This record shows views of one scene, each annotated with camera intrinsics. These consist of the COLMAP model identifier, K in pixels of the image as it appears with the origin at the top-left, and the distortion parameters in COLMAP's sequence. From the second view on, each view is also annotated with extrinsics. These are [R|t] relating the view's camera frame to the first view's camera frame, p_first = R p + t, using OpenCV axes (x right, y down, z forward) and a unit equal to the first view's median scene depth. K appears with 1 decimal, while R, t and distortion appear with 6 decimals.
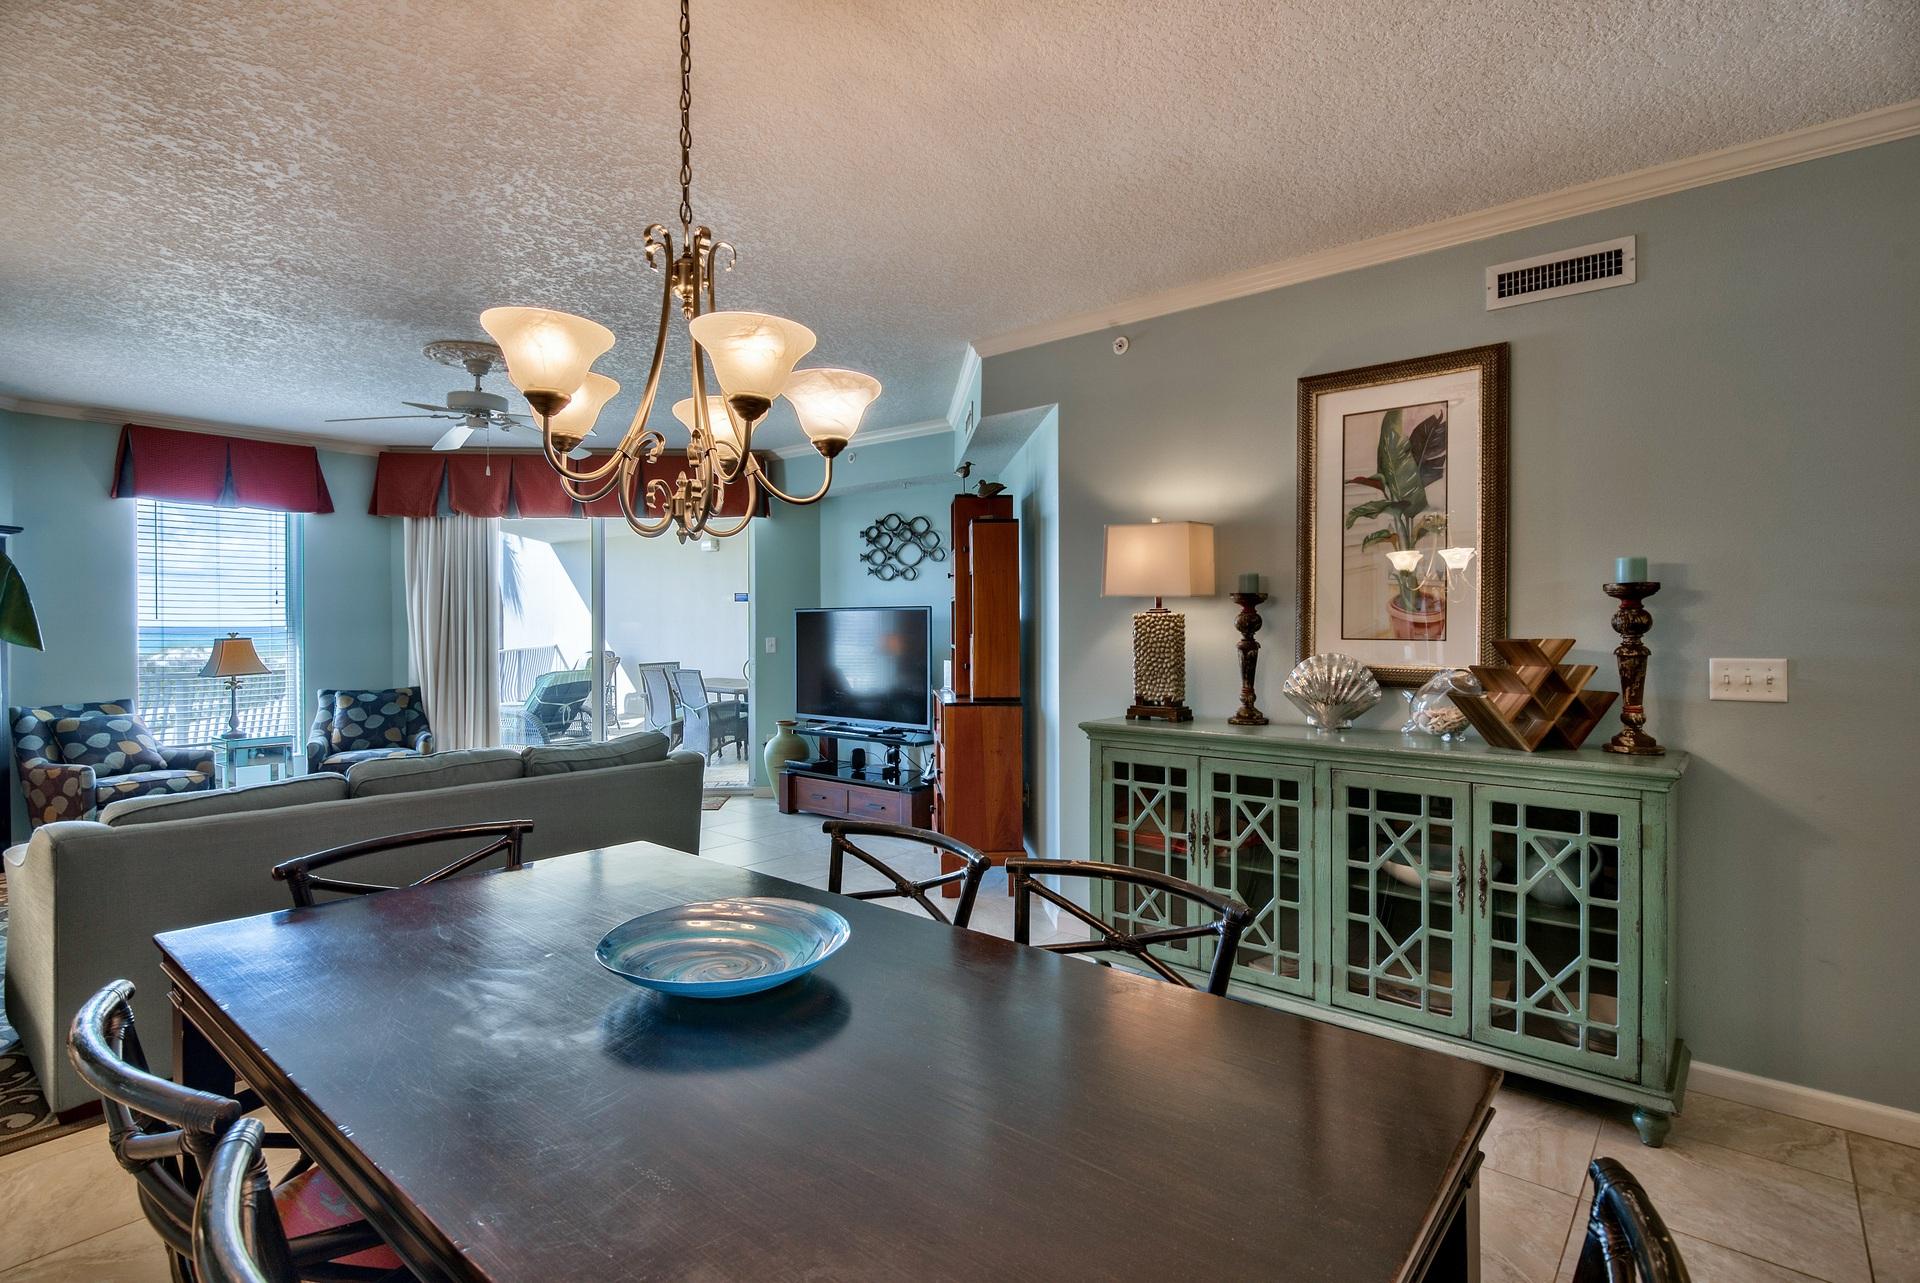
lens RADIAL K [[936.2, 0, 950.7], [0, 936.2, 626.6], [0, 0, 1]] dist [-0.001662, 0.000574]
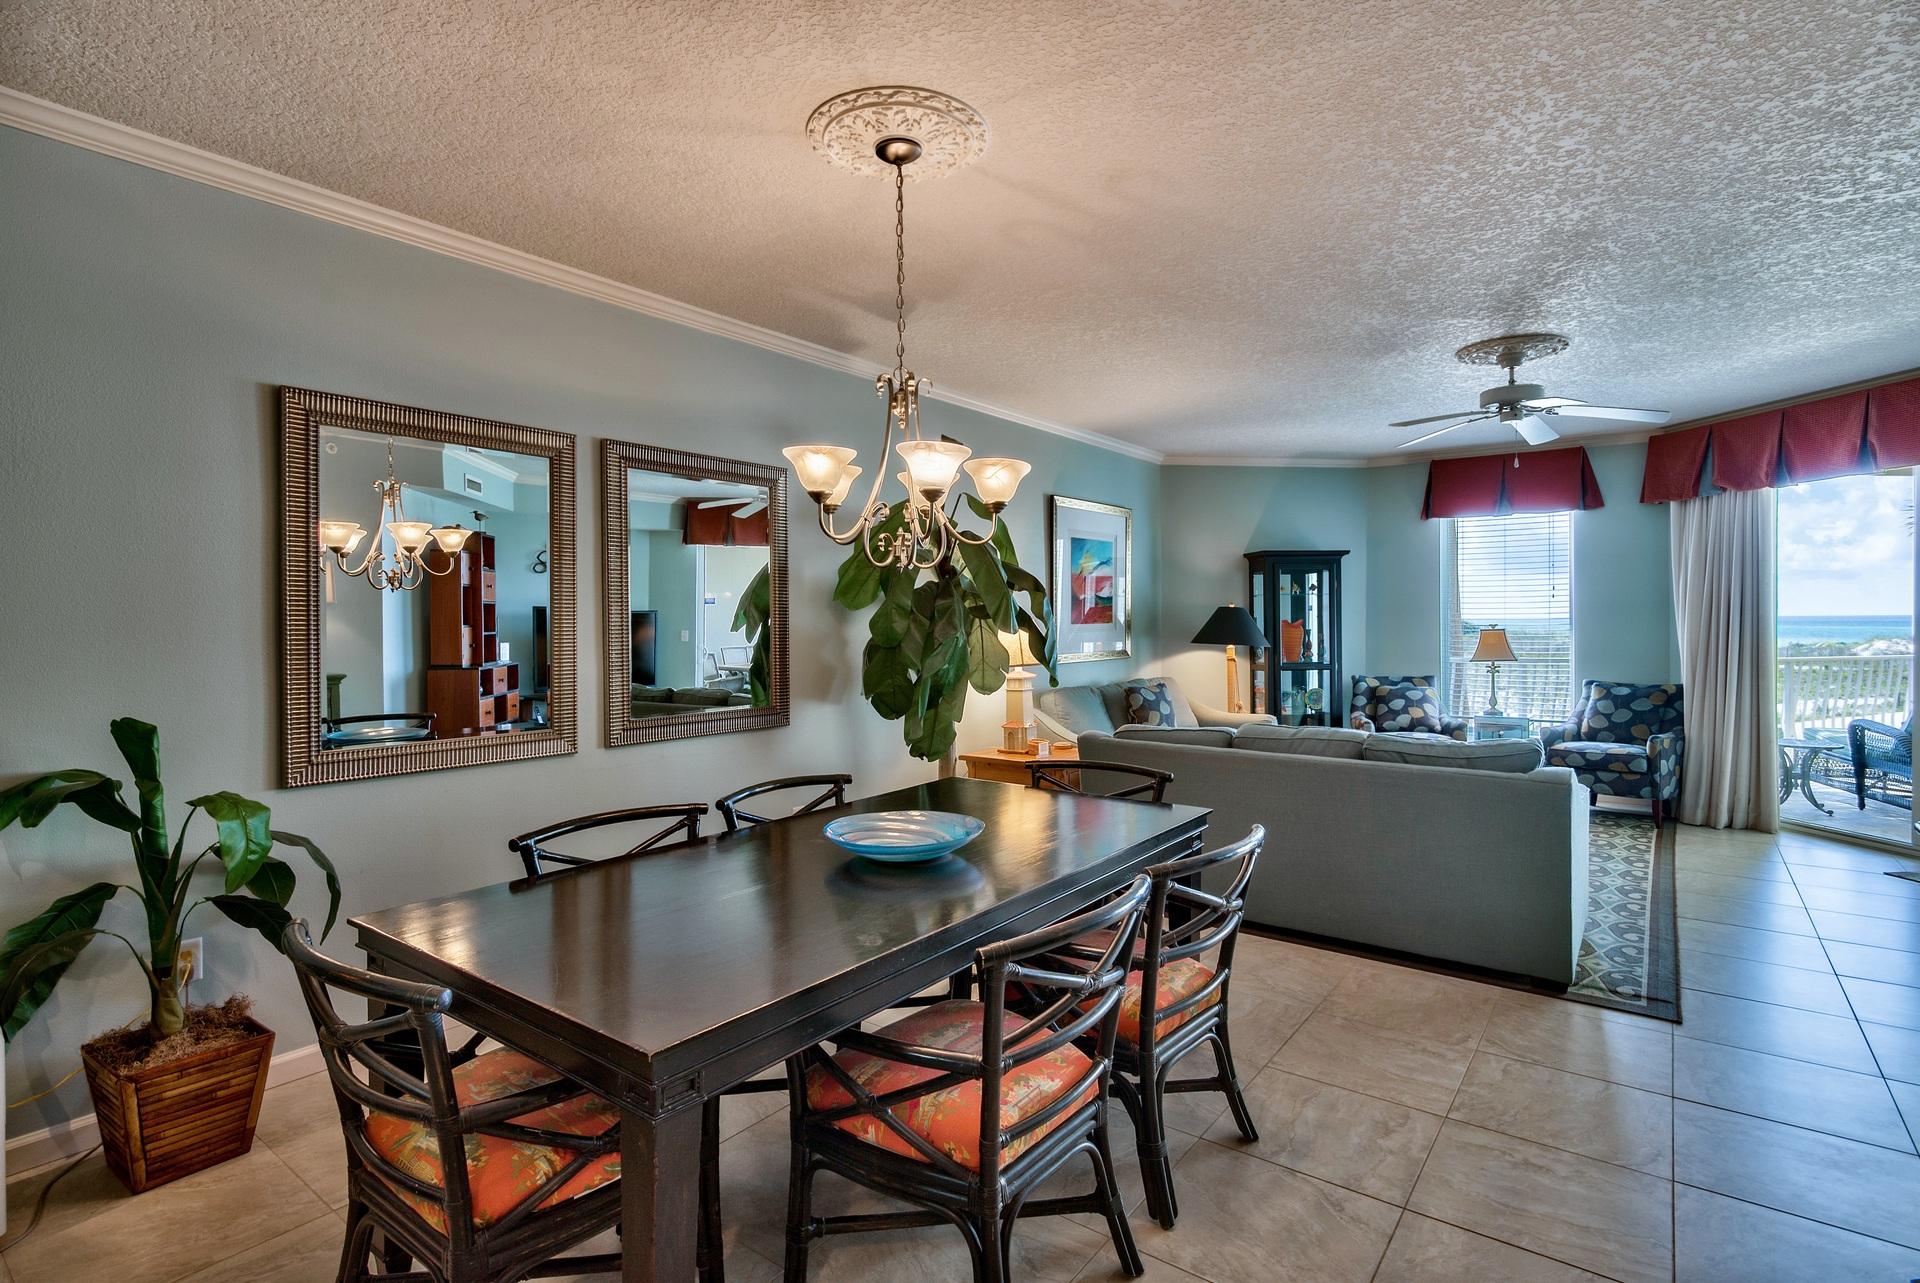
lens RADIAL K [[941.7, 0, 970.1], [0, 941.7, 624.9], [0, 0, 1]] dist [-0.001459, 0.000013]
pose [[0.070024, 0.008052, -0.997513, 0.321439], [0.001287, 0.999966, 0.008162, -0.002811], [0.997545, -0.001855, 0.070011, 0.248374]]
